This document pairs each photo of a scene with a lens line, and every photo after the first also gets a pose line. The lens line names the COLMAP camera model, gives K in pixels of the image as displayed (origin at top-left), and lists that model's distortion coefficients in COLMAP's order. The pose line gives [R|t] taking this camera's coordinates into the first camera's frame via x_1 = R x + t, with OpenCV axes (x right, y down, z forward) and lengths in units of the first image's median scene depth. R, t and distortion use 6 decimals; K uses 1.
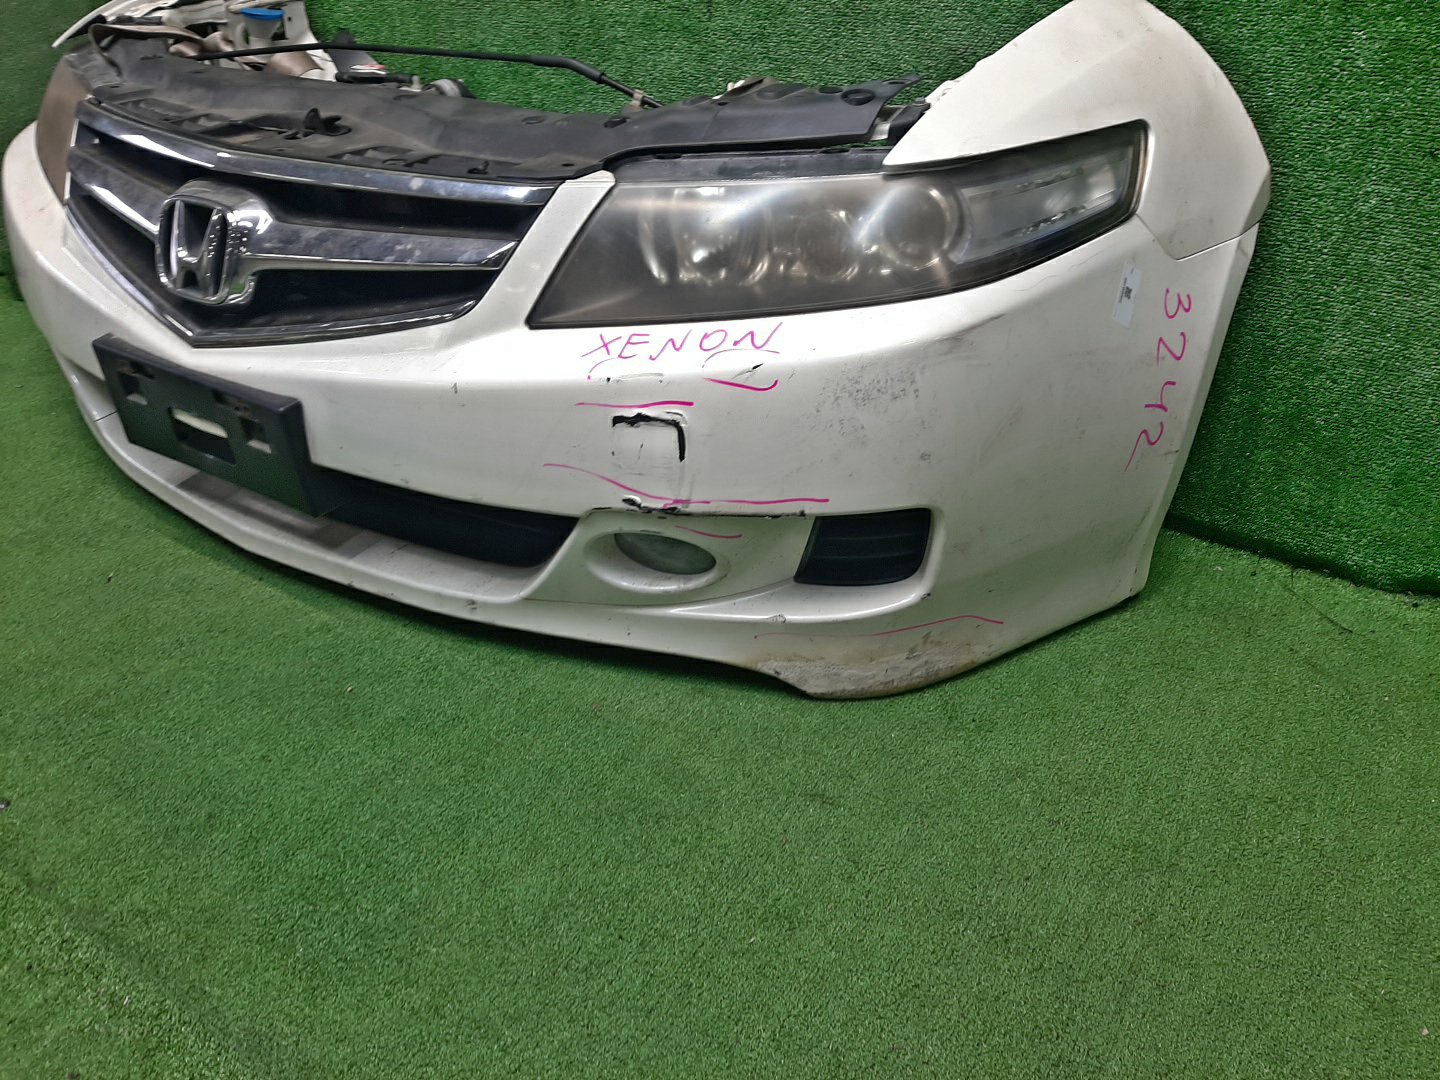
lens RADIAL K [[1074.5, 0, 725.2], [0, 1074.5, 530.1], [0, 0, 1]] dist [0.082322, -0.114431]
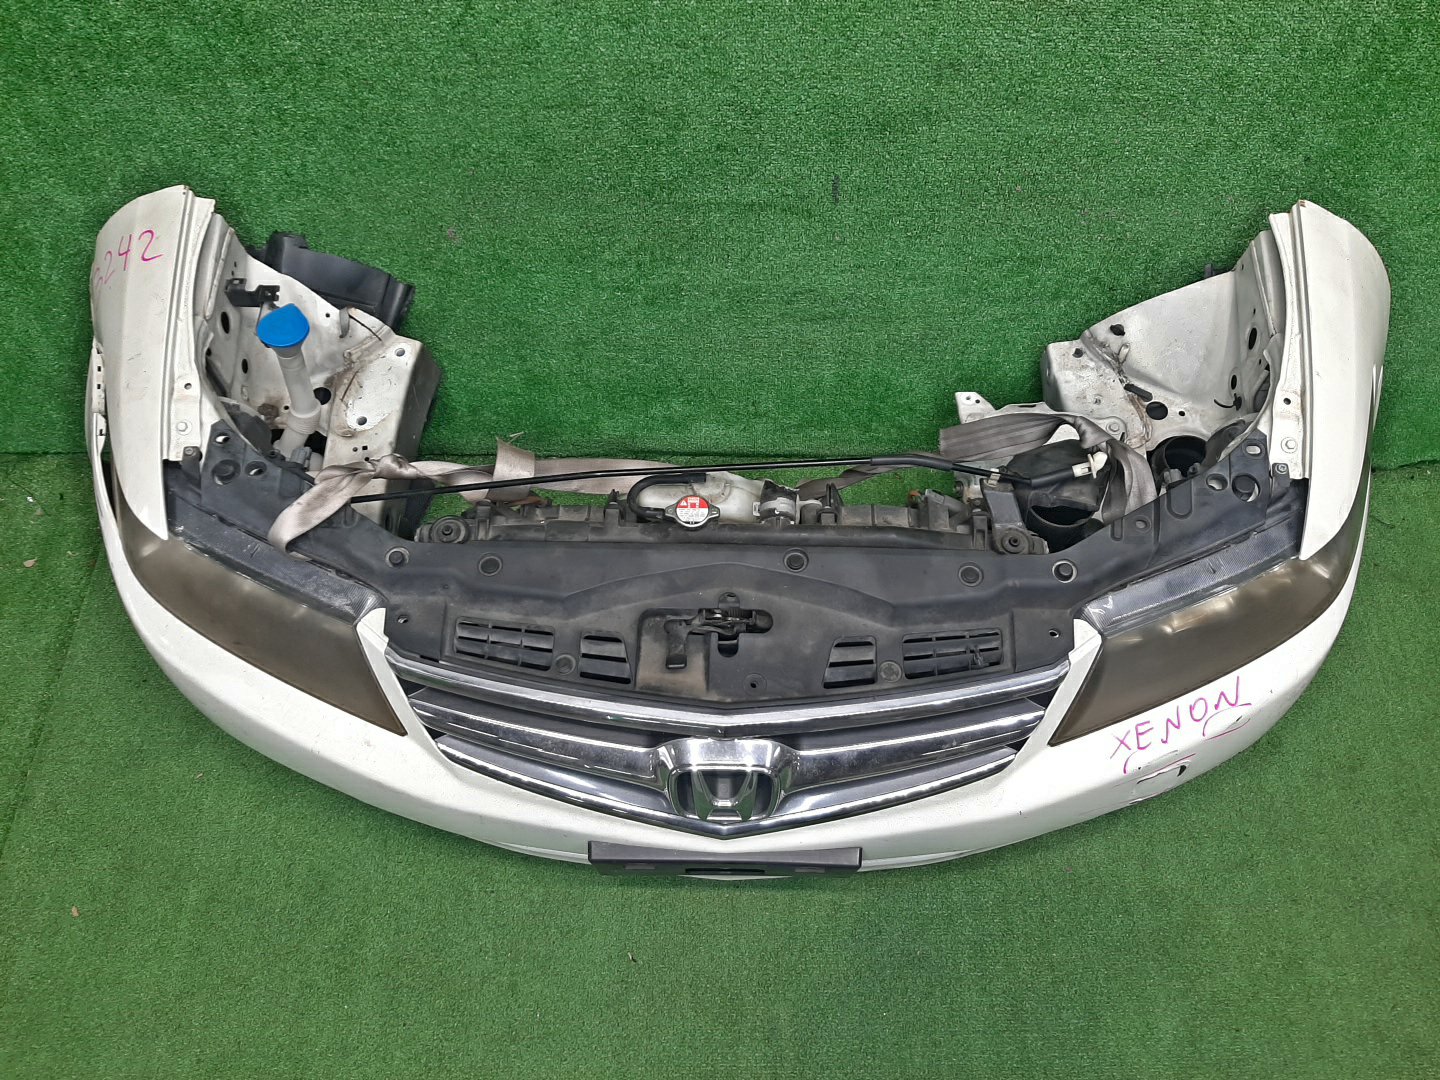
lens RADIAL K [[1074.5, 0, 725.2], [0, 1074.5, 530.1], [0, 0, 1]] dist [0.082322, -0.114431]
pose [[0.853191, -0.460869, 0.244263, -0.718310], [0.279376, 0.799235, 0.532139, -1.201238], [-0.440470, -0.385775, 0.810656, 0.241564]]
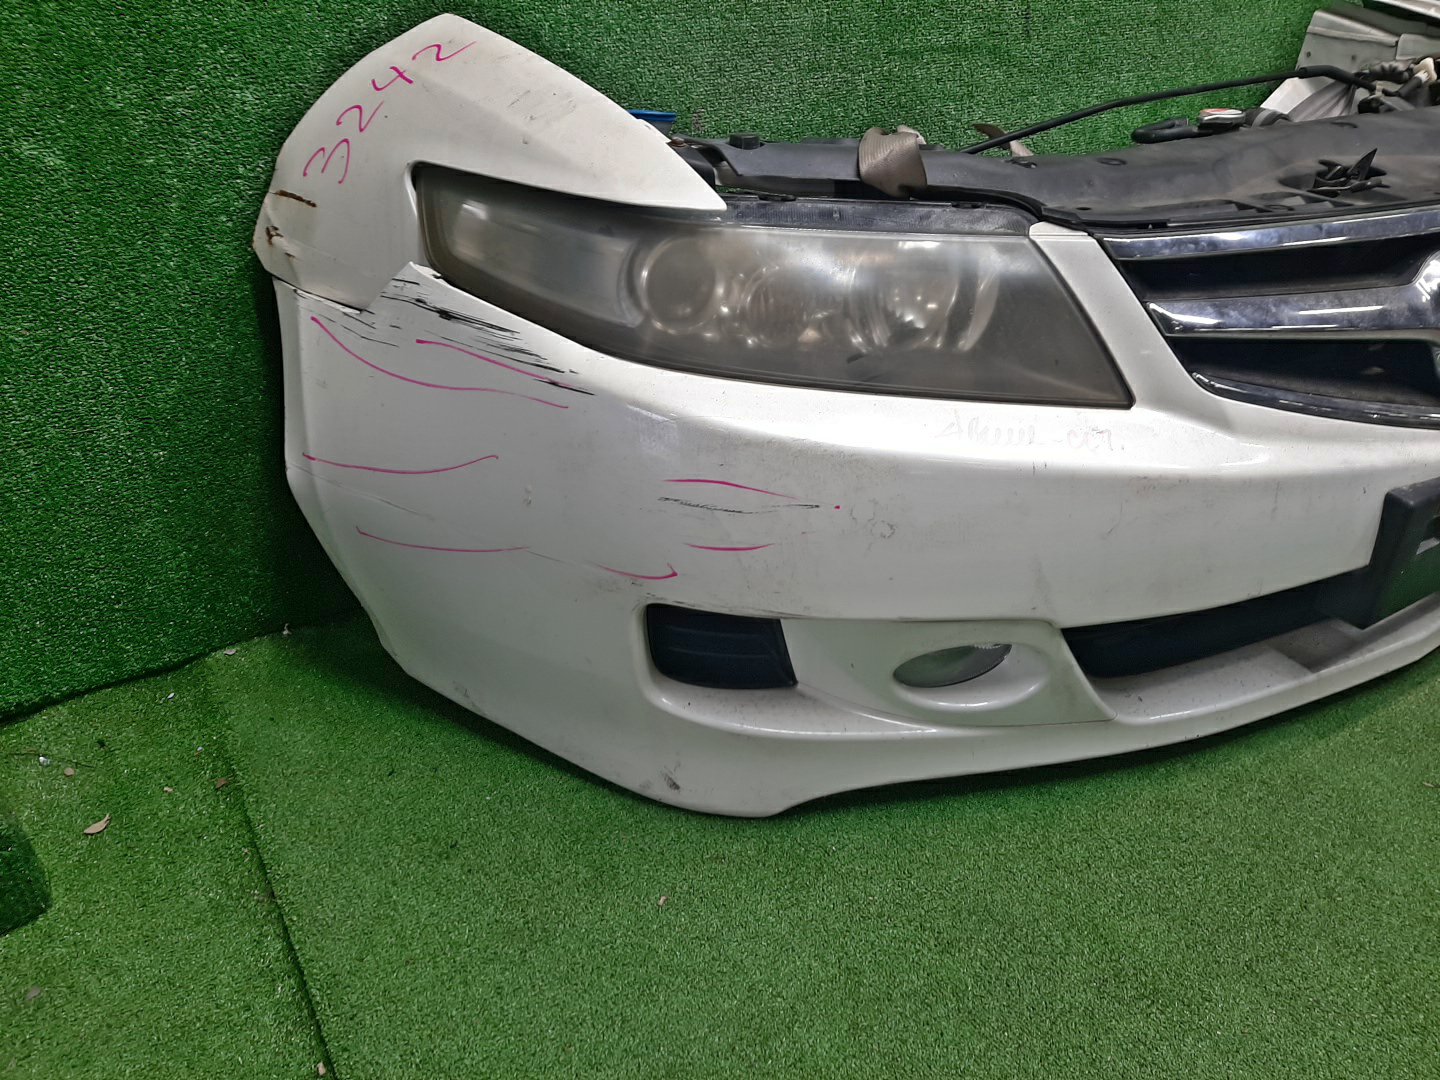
lens RADIAL K [[1074.5, 0, 725.2], [0, 1074.5, 530.1], [0, 0, 1]] dist [0.082322, -0.114431]
pose [[0.453818, -0.439010, 0.775448, -1.705056], [0.466234, 0.858582, 0.213219, -0.661089], [-0.759391, 0.264778, 0.594321, 1.140092]]
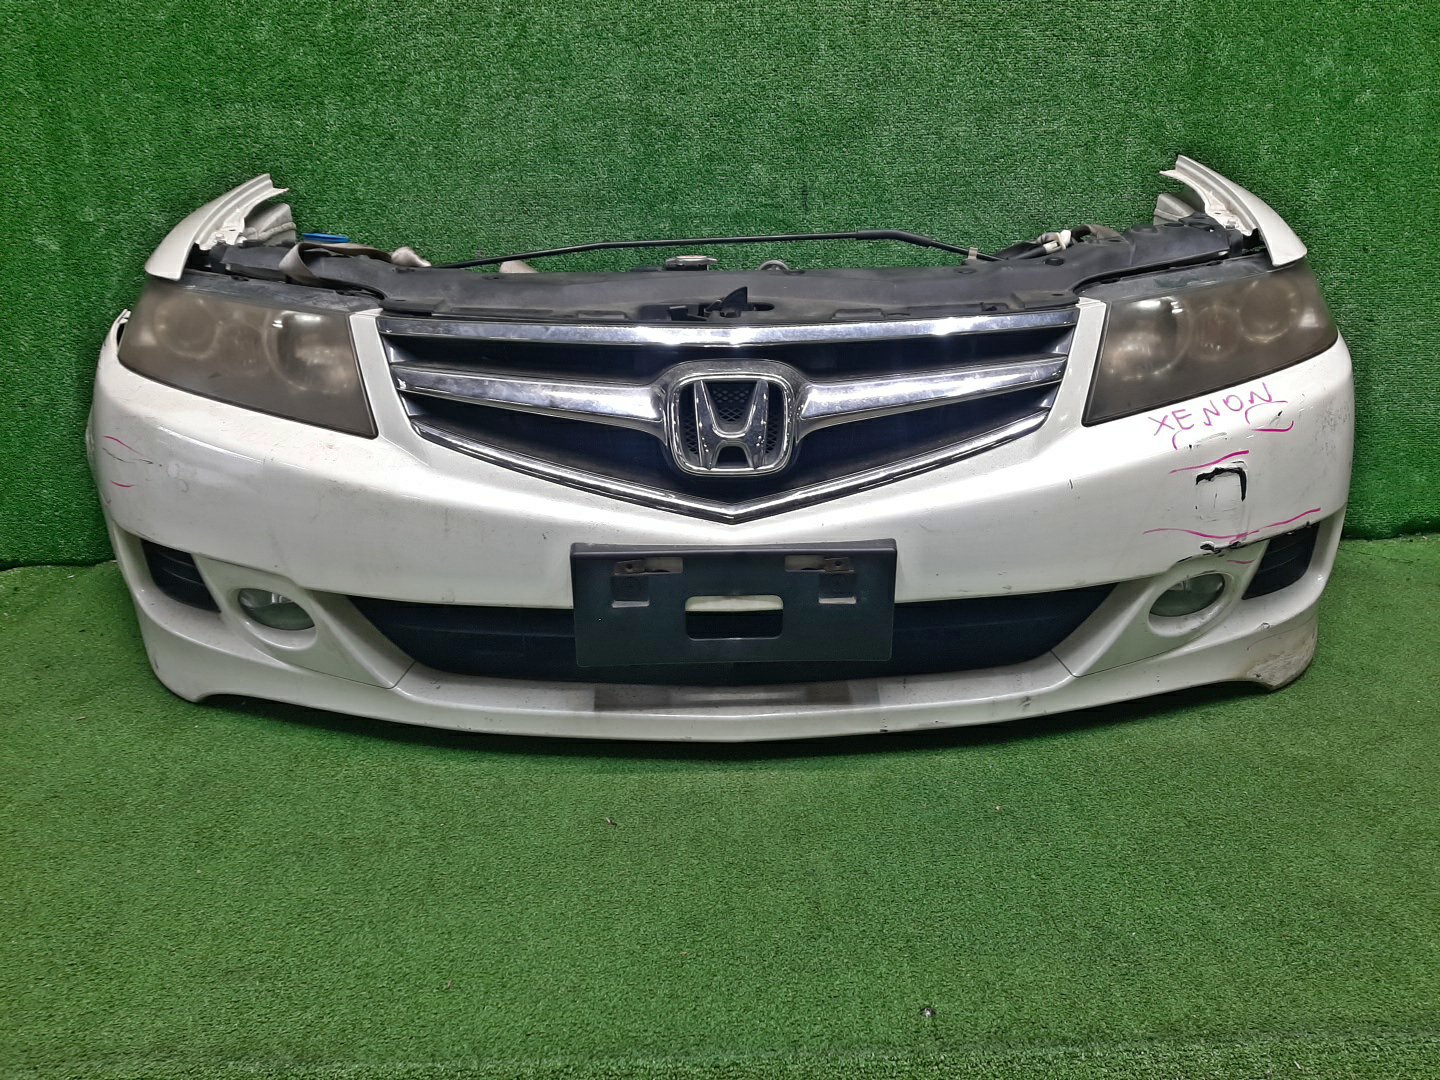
lens RADIAL K [[1074.5, 0, 725.2], [0, 1074.5, 530.1], [0, 0, 1]] dist [0.082322, -0.114431]
pose [[0.835328, -0.199320, 0.512346, -1.150375], [0.298249, 0.947194, -0.117774, -0.061418], [-0.461816, 0.251187, 0.850665, 0.224298]]
